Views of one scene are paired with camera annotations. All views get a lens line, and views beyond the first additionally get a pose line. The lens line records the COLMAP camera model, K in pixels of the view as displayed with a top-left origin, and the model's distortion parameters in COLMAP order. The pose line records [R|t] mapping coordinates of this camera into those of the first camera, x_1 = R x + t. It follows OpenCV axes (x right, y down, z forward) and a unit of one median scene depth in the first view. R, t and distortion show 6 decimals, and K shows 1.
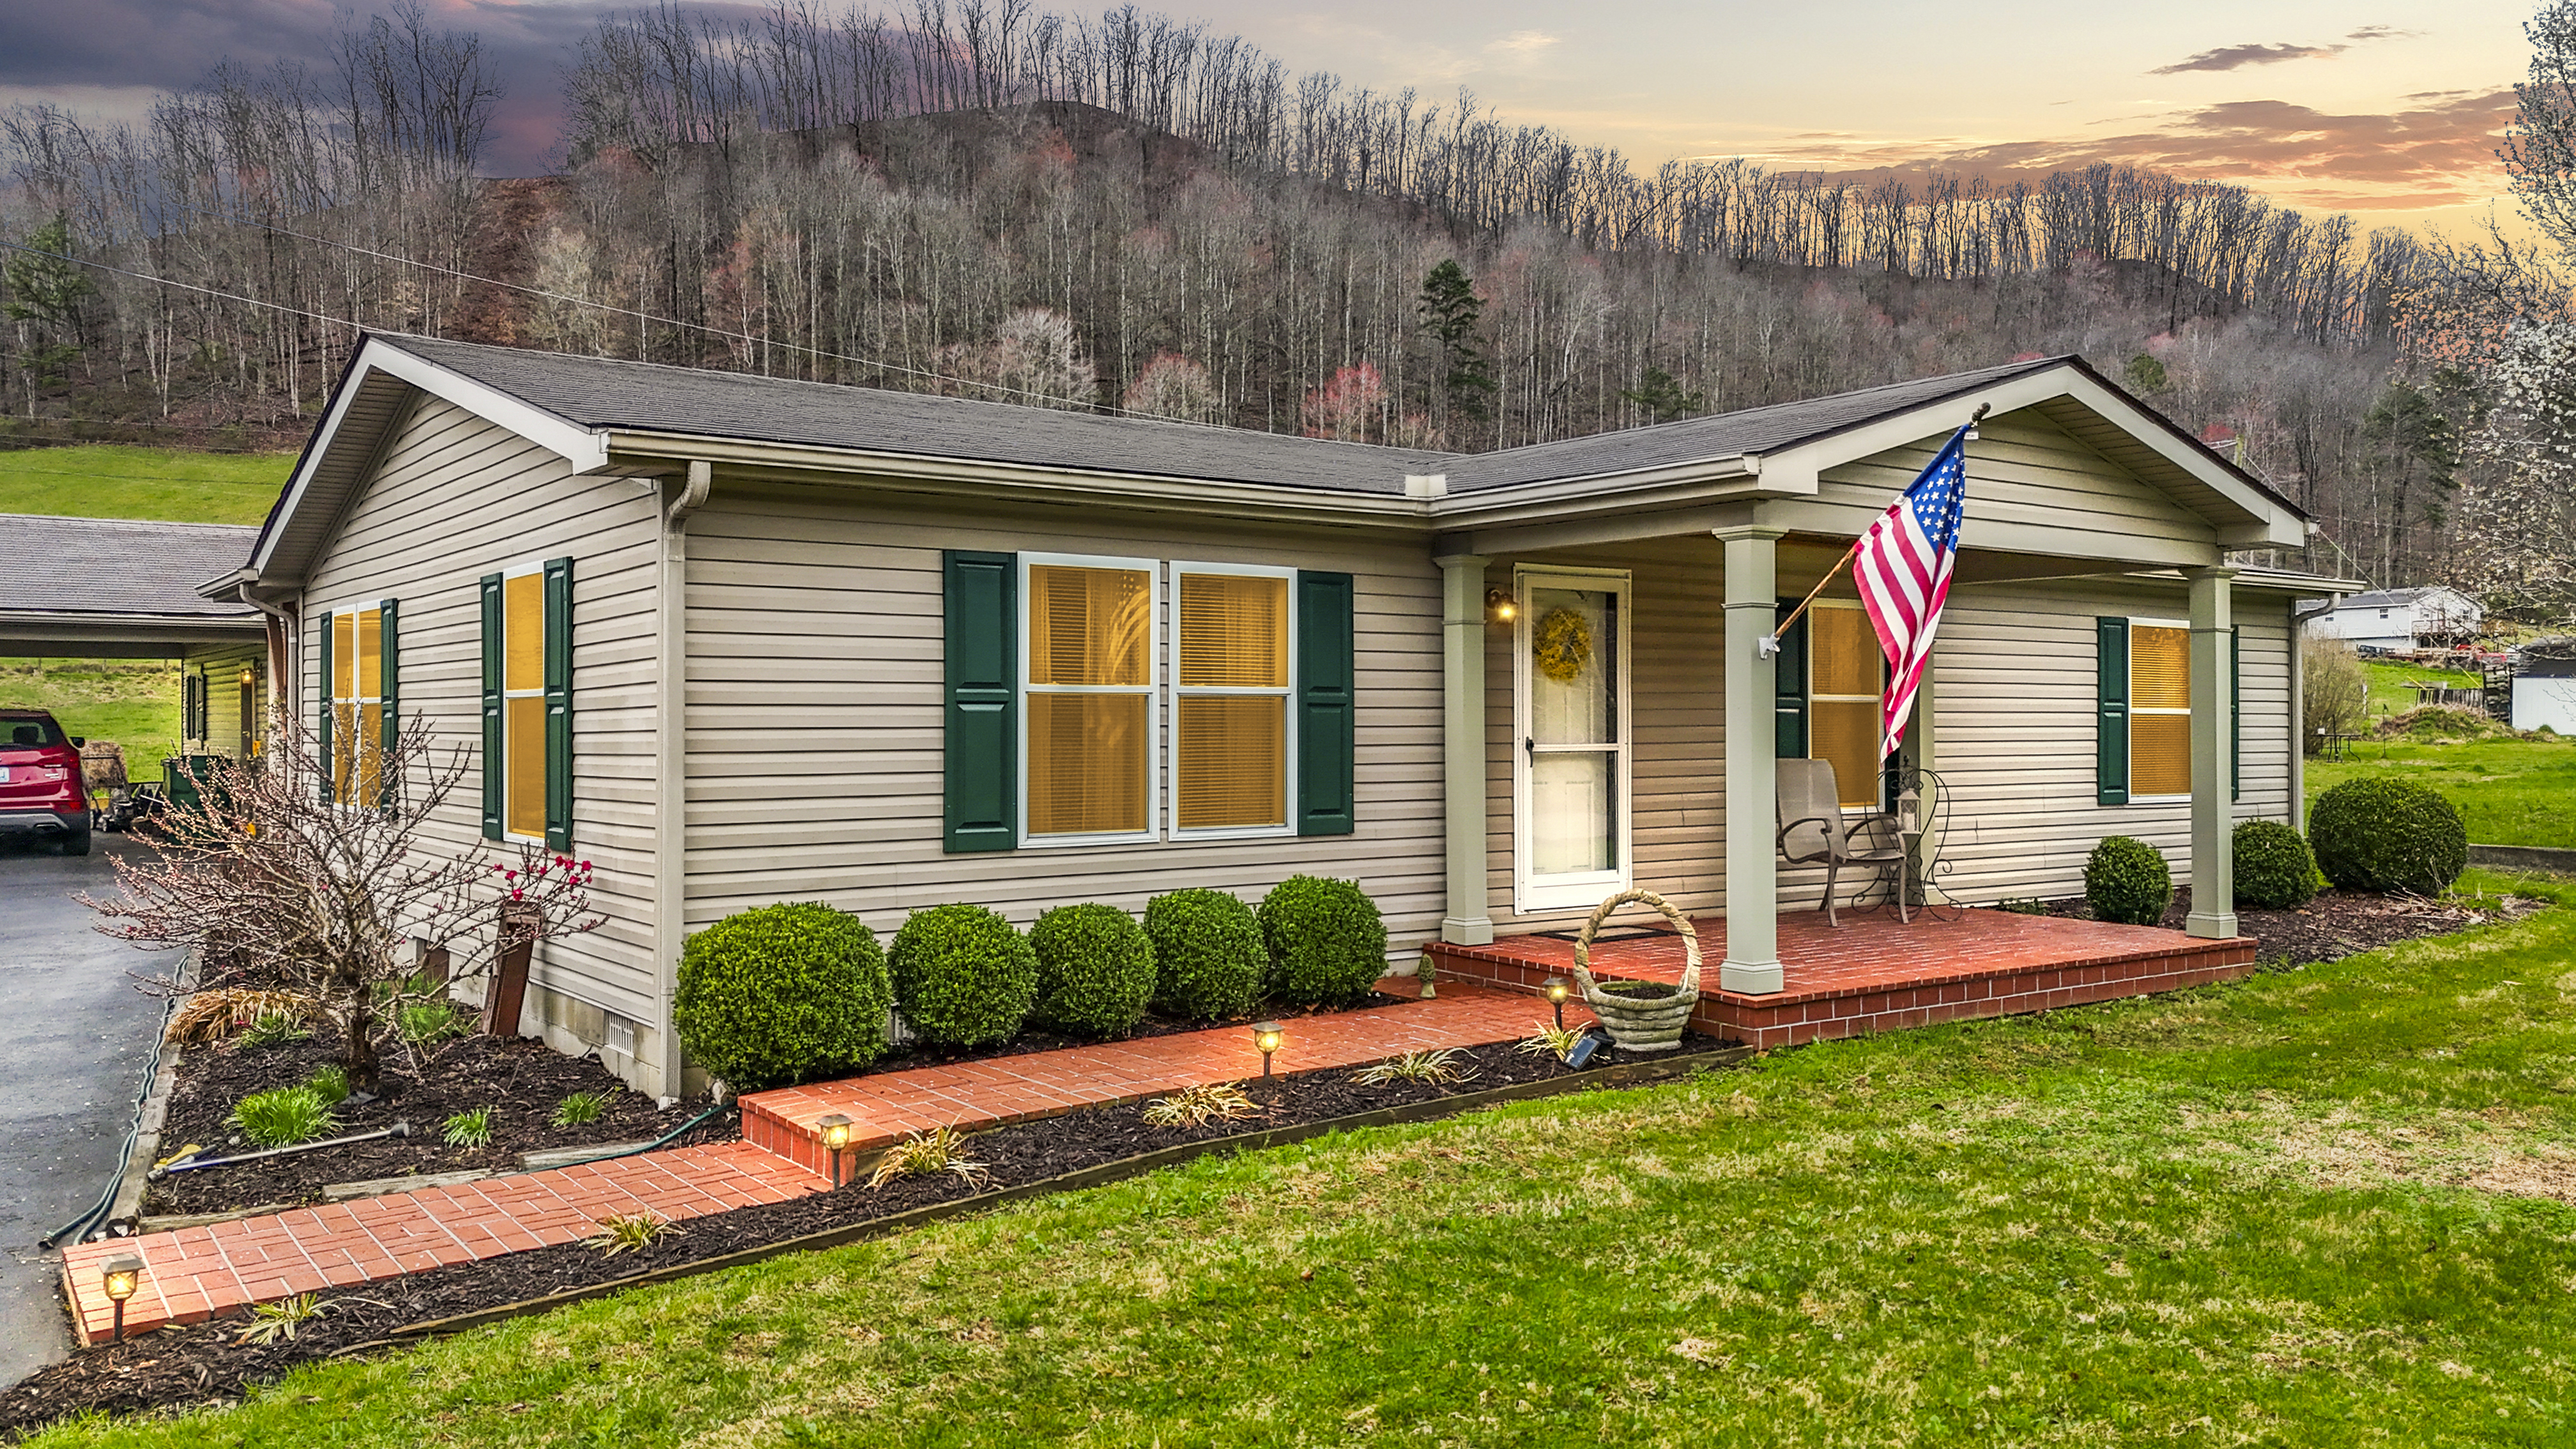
lens RADIAL K [[1910.9, 0, 1288.0], [0, 1910.9, 724.5], [0, 0, 1]] dist [0.053523, -0.002202]
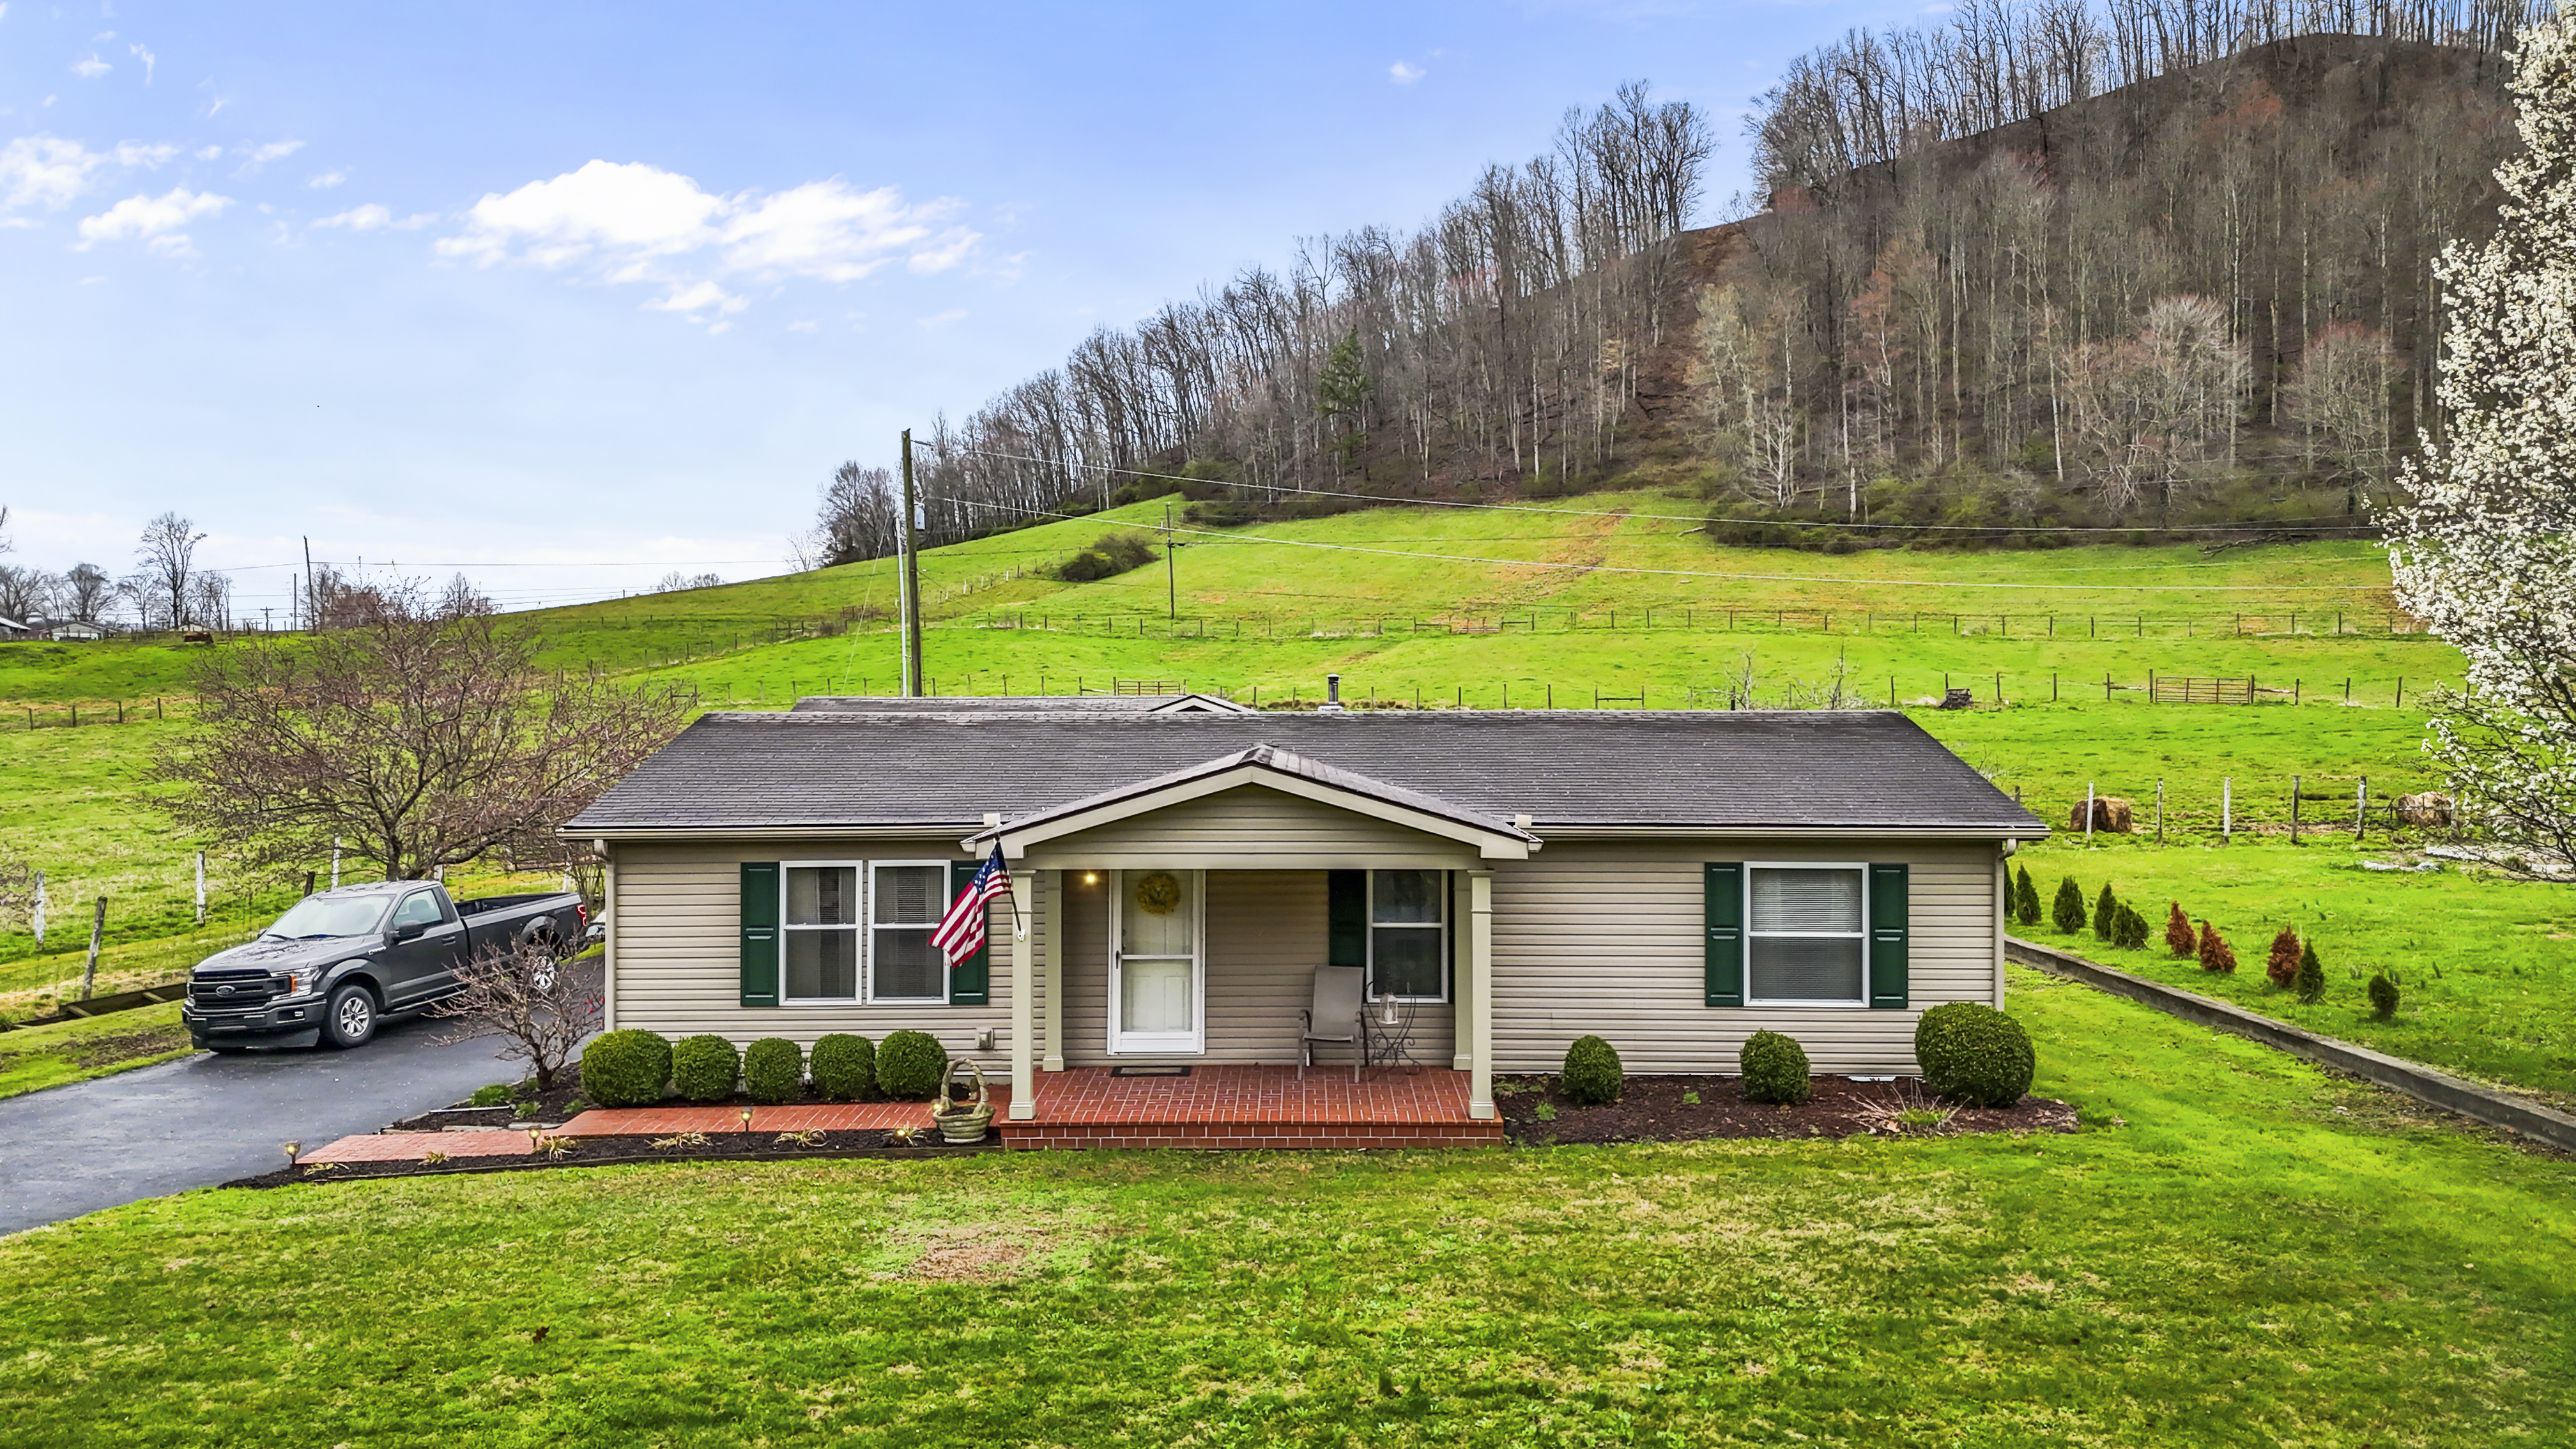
lens RADIAL K [[1849.1, 0, 1288.0], [0, 1849.1, 724.5], [0, 0, 1]] dist [0.075805, -0.051933]
pose [[0.815825, 0.000526, -0.578299, 1.244485], [0.000594, 0.999998, 0.001747, -0.204688], [0.578299, -0.001769, 0.815823, -0.266865]]
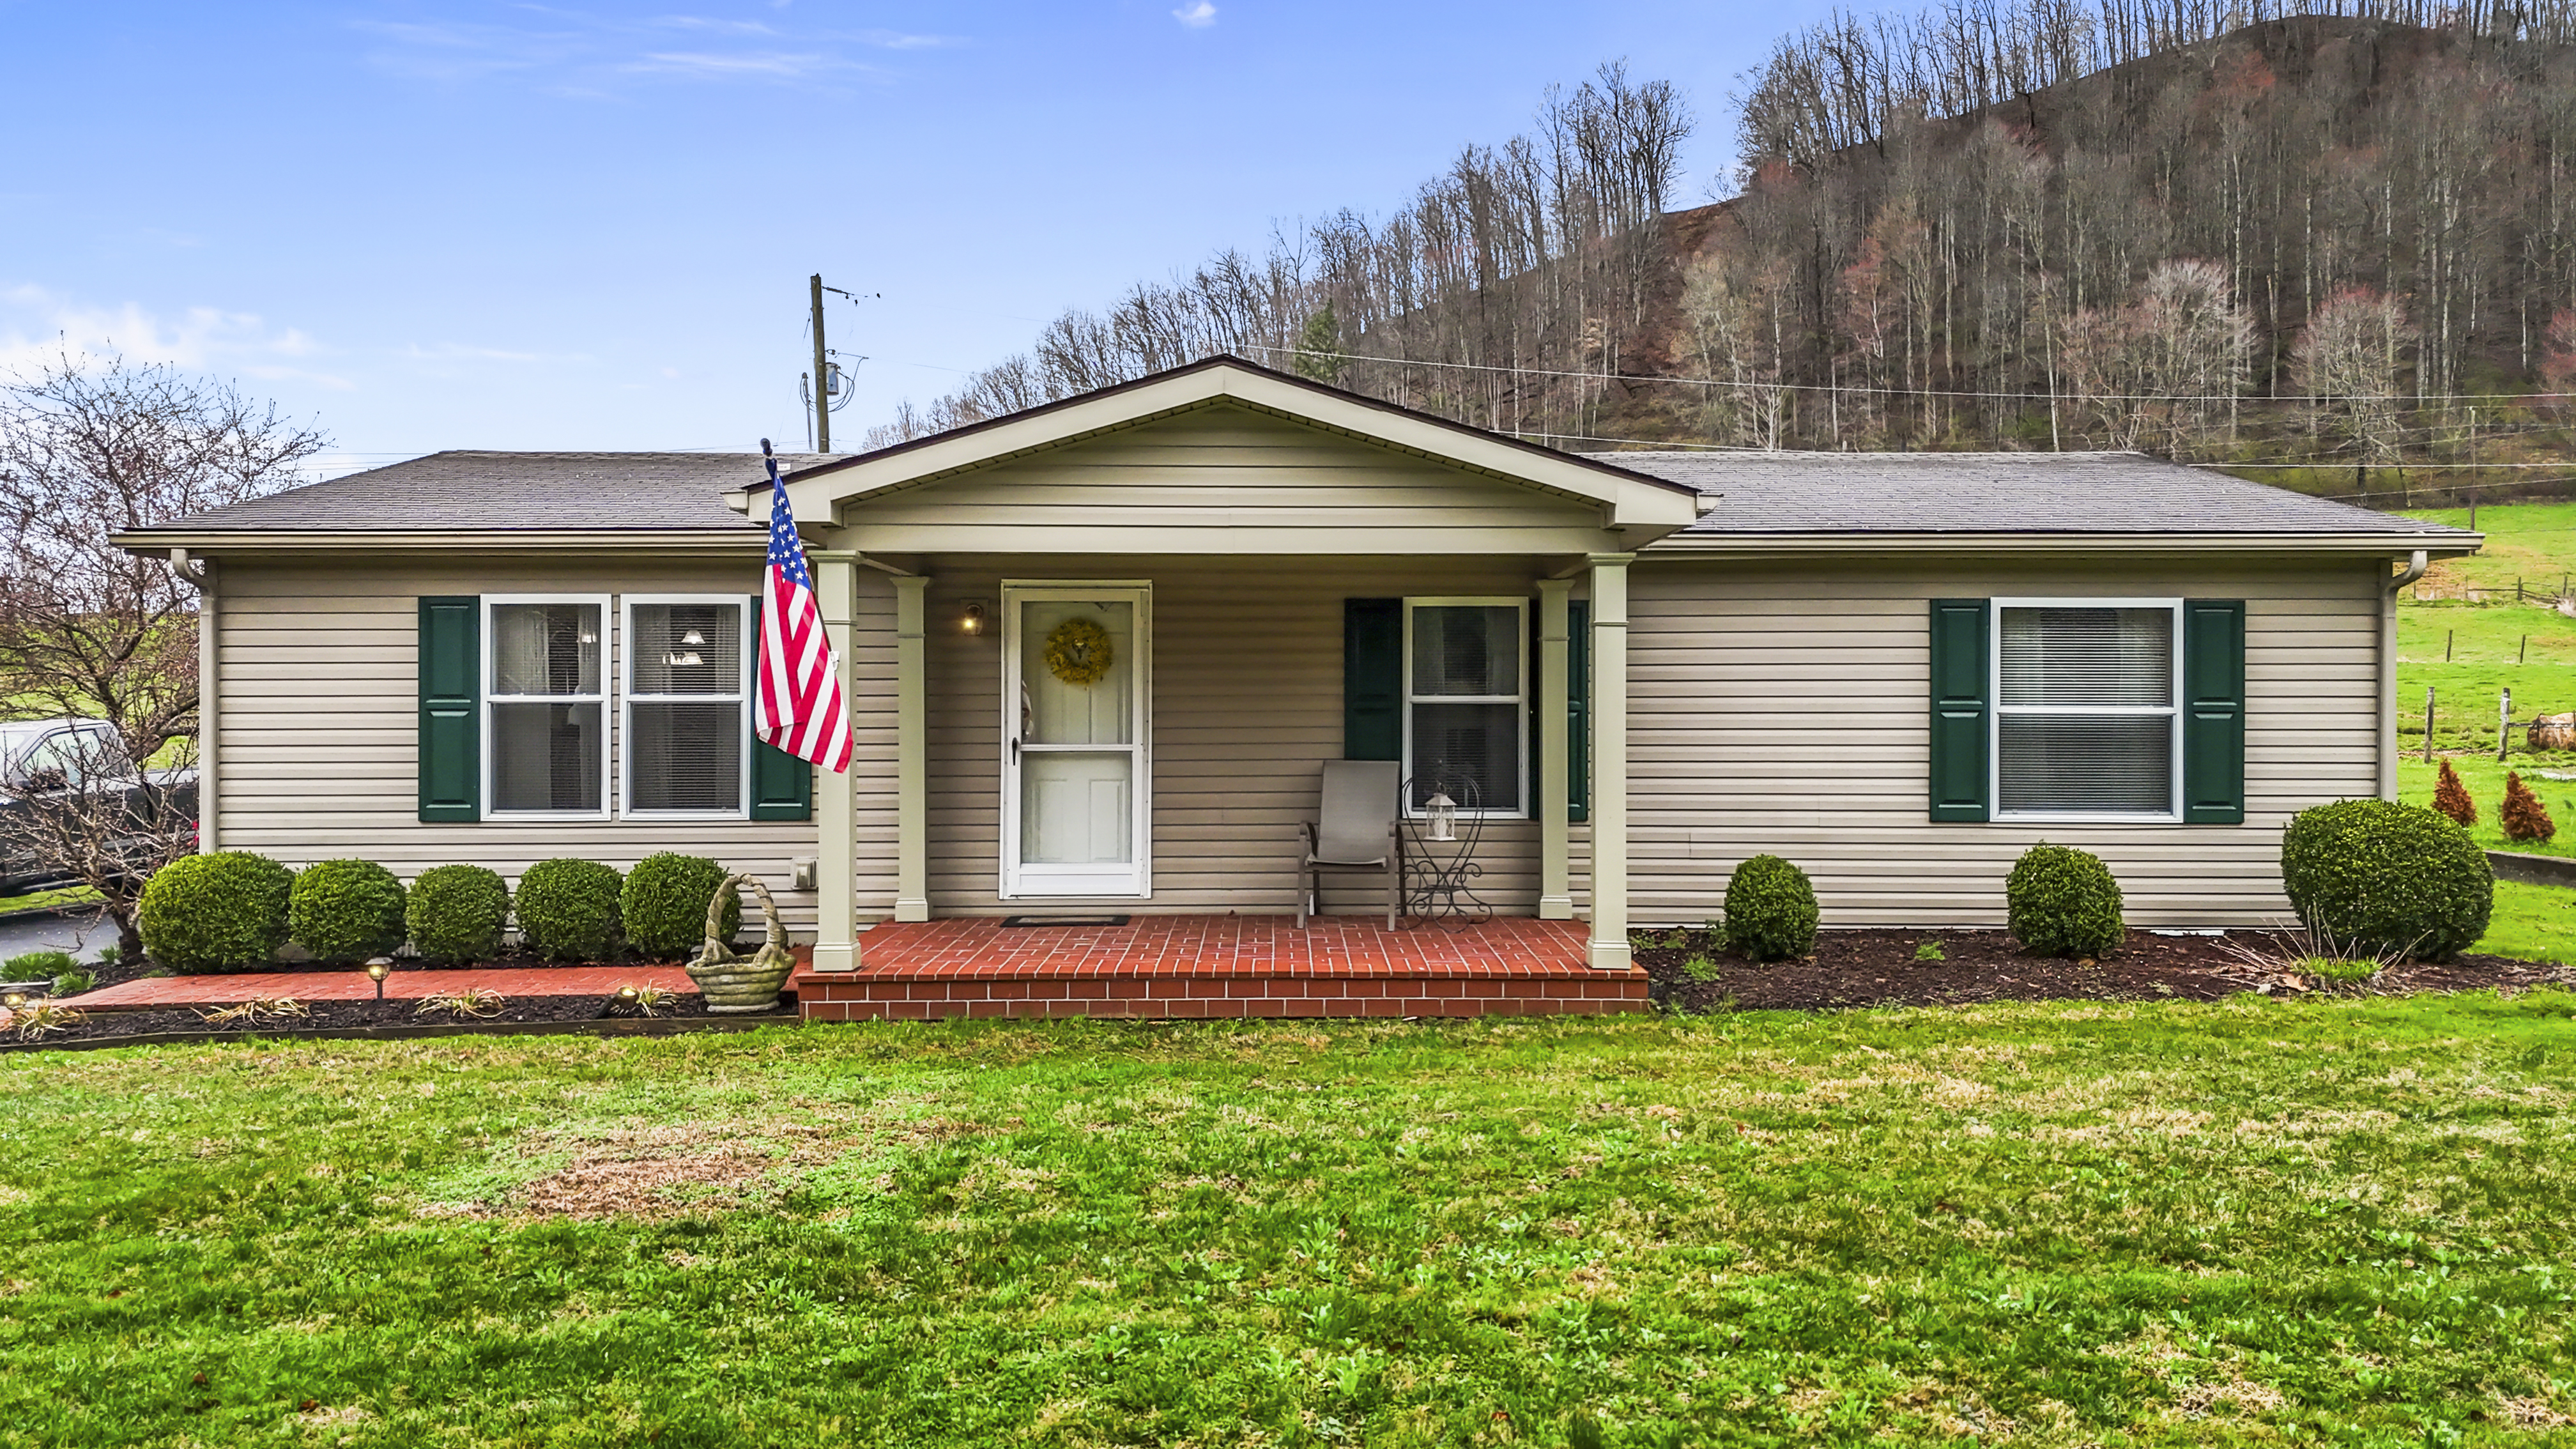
lens RADIAL K [[1880.0, 0, 1288.0], [0, 1880.0, 724.5], [0, 0, 1]] dist [0.053279, -0.007861]
pose [[0.824008, 0.002560, -0.566573, 0.892711], [0.000258, 0.999988, 0.004895, -0.006589], [0.566579, -0.004179, 0.823997, 0.209345]]
